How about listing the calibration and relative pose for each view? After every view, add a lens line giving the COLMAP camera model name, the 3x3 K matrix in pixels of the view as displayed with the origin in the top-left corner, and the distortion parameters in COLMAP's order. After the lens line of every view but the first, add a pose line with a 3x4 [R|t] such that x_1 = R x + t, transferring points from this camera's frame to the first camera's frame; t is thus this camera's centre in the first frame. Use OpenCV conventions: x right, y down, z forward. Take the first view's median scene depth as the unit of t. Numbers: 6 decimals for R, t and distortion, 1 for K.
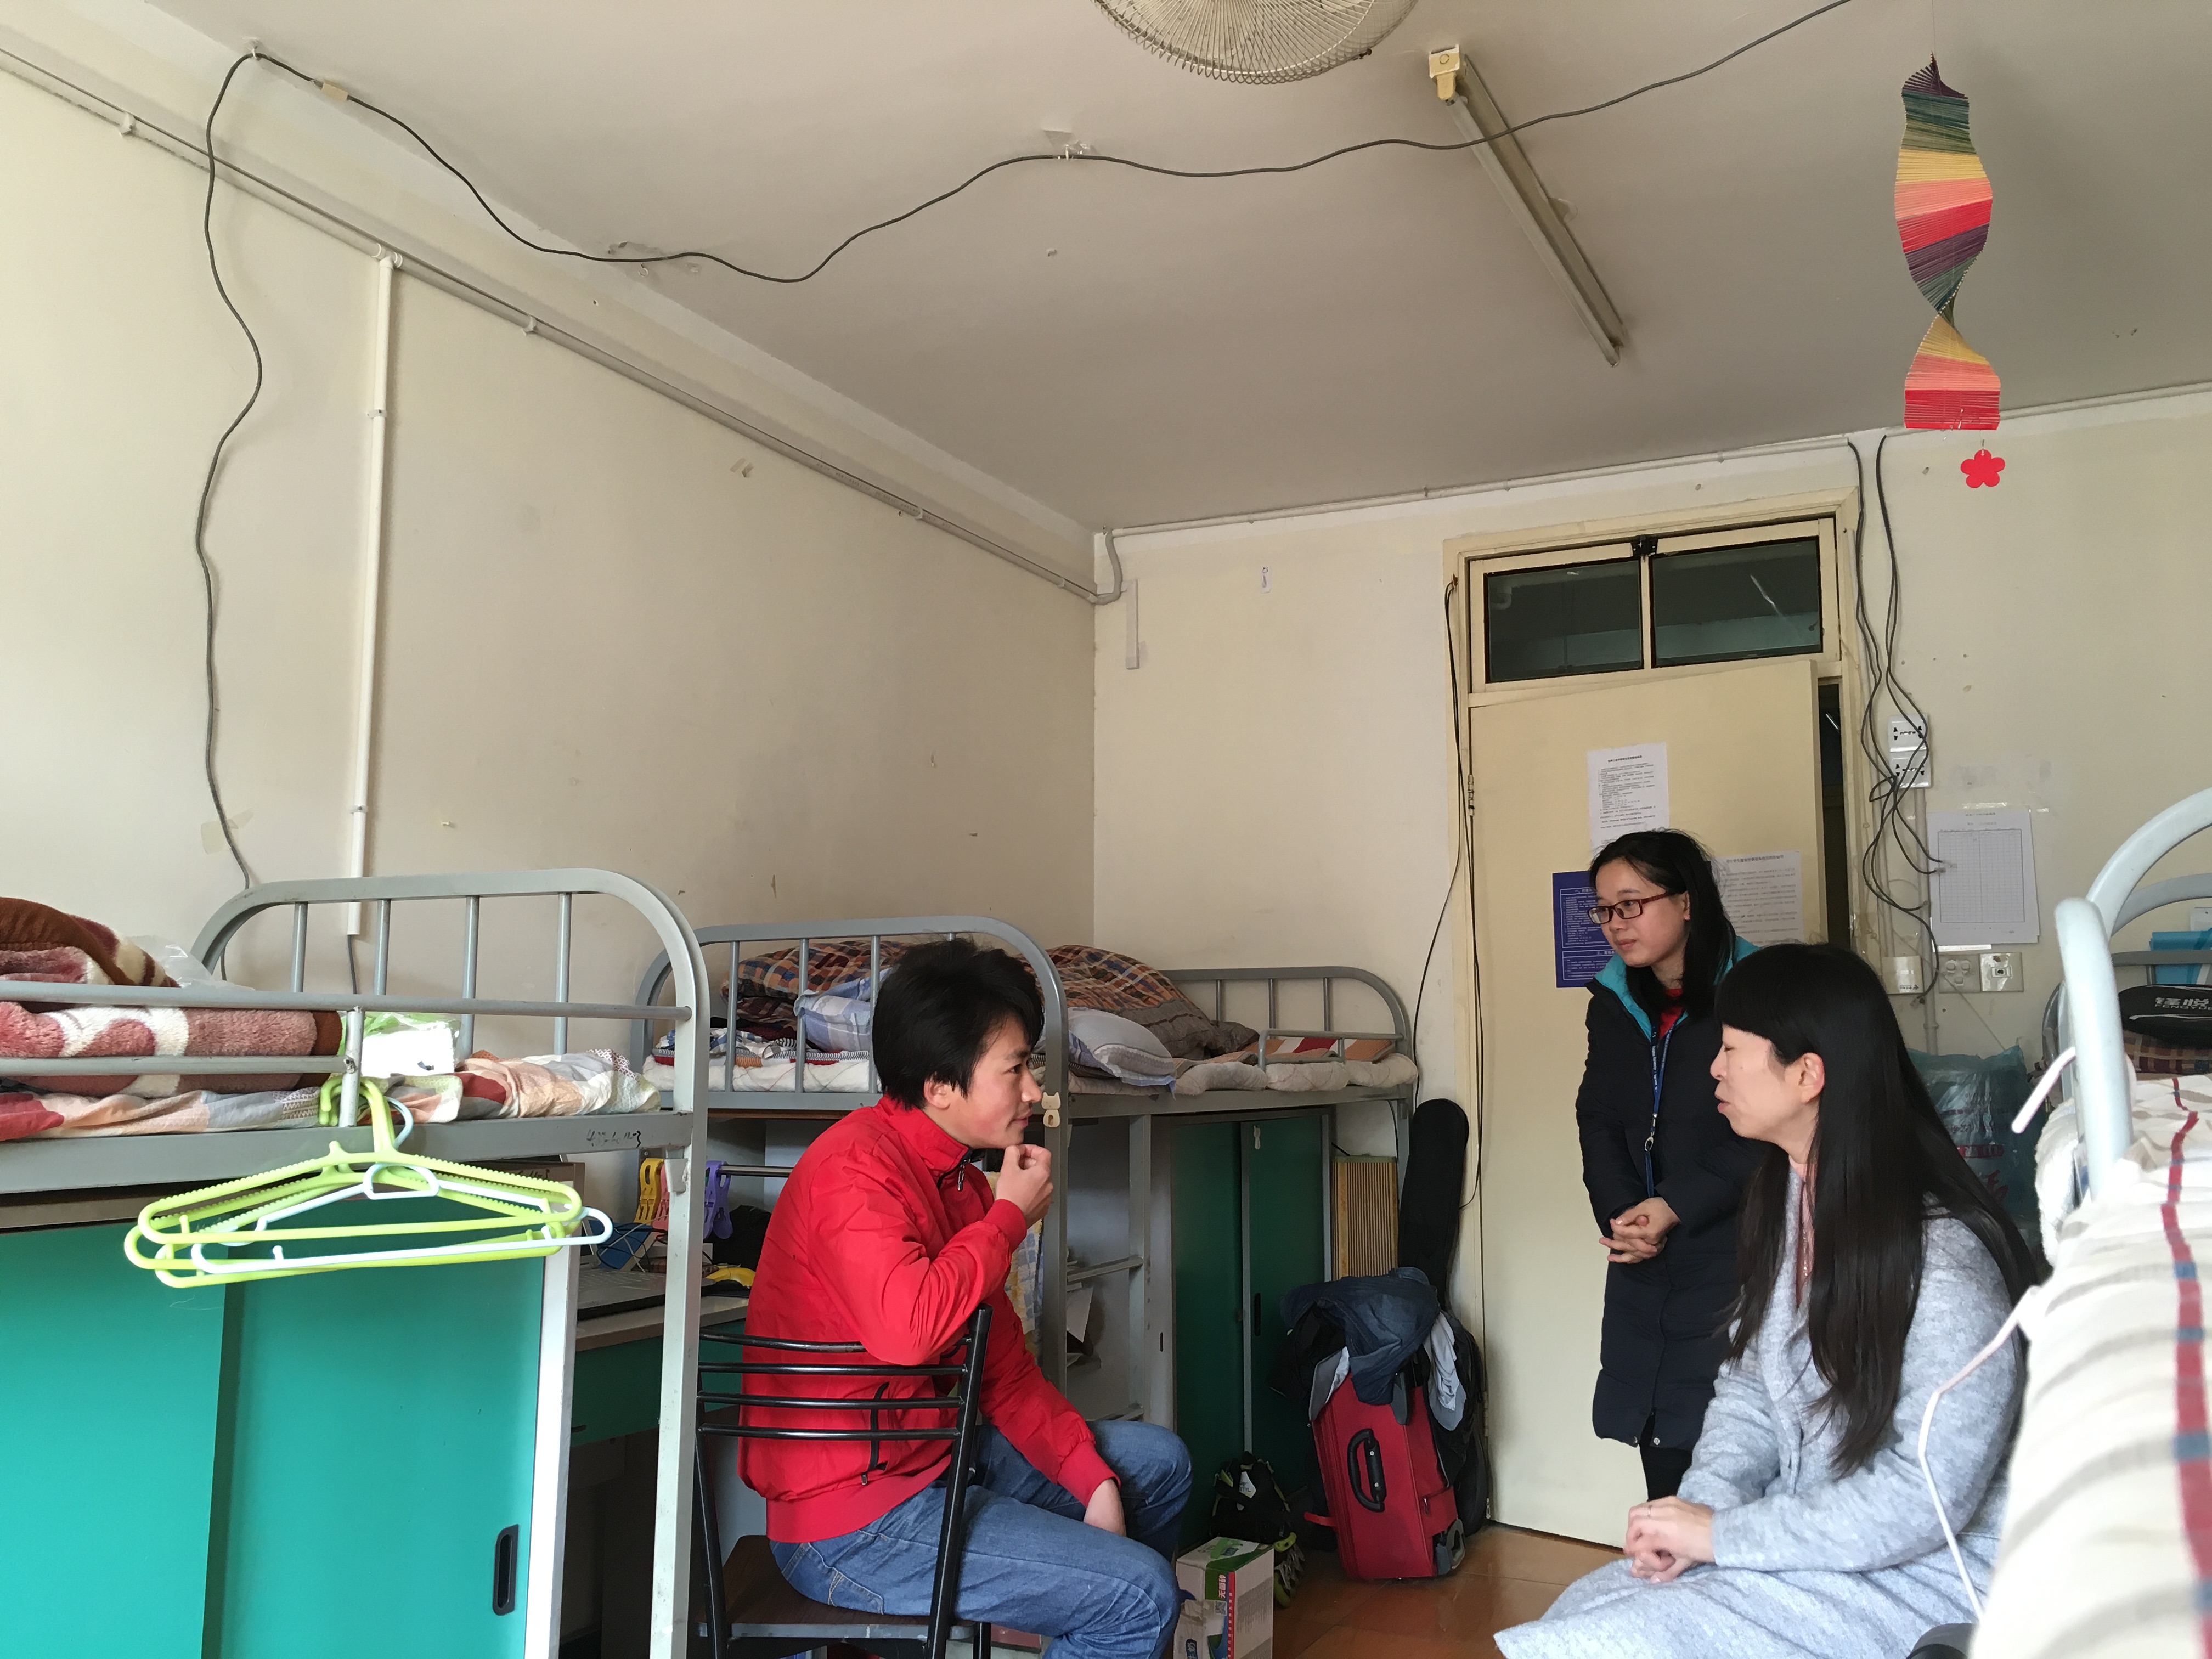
lens RADIAL K [[1871.2, 0, 1106.0], [0, 1871.2, 829.5], [0, 0, 1]] dist [0.060234, -0.069228]
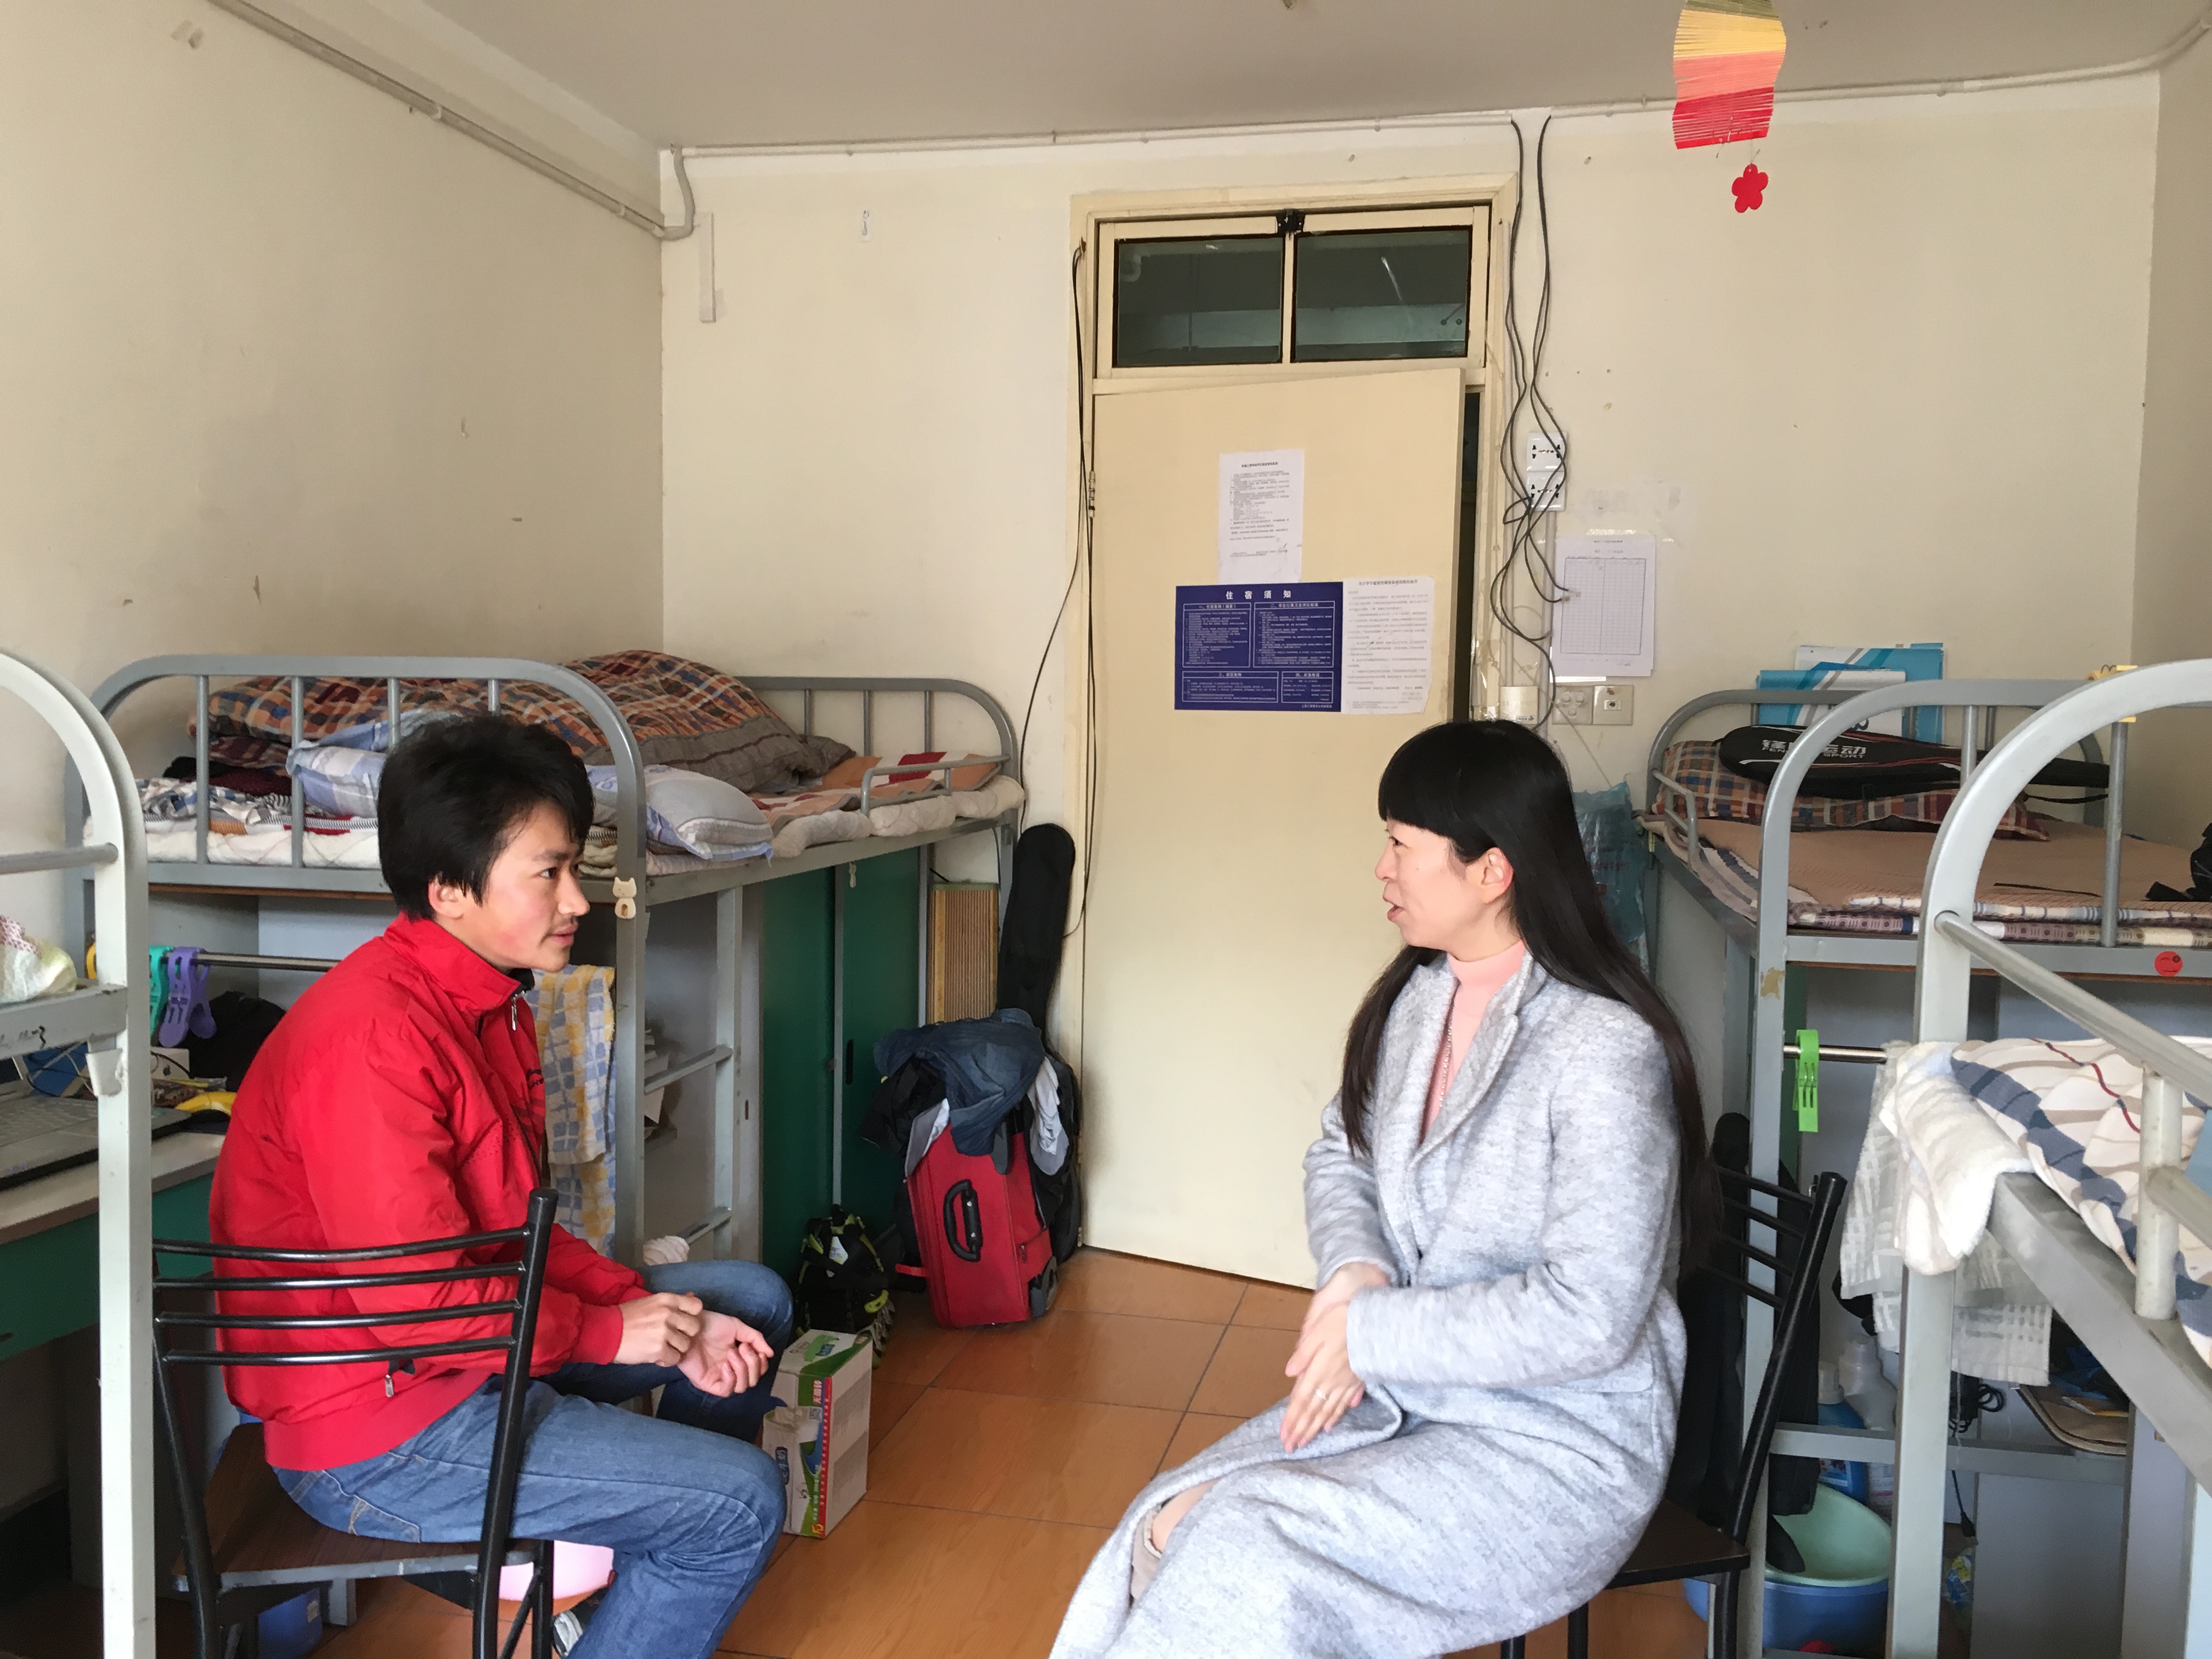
lens RADIAL K [[1871.2, 0, 1106.0], [0, 1871.2, 829.5], [0, 0, 1]] dist [0.060234, -0.069228]
pose [[0.973239, -0.002469, 0.229783, -0.008730], [-0.042100, 0.981102, 0.188856, -0.035431], [-0.225907, -0.193476, 0.954742, 0.115019]]
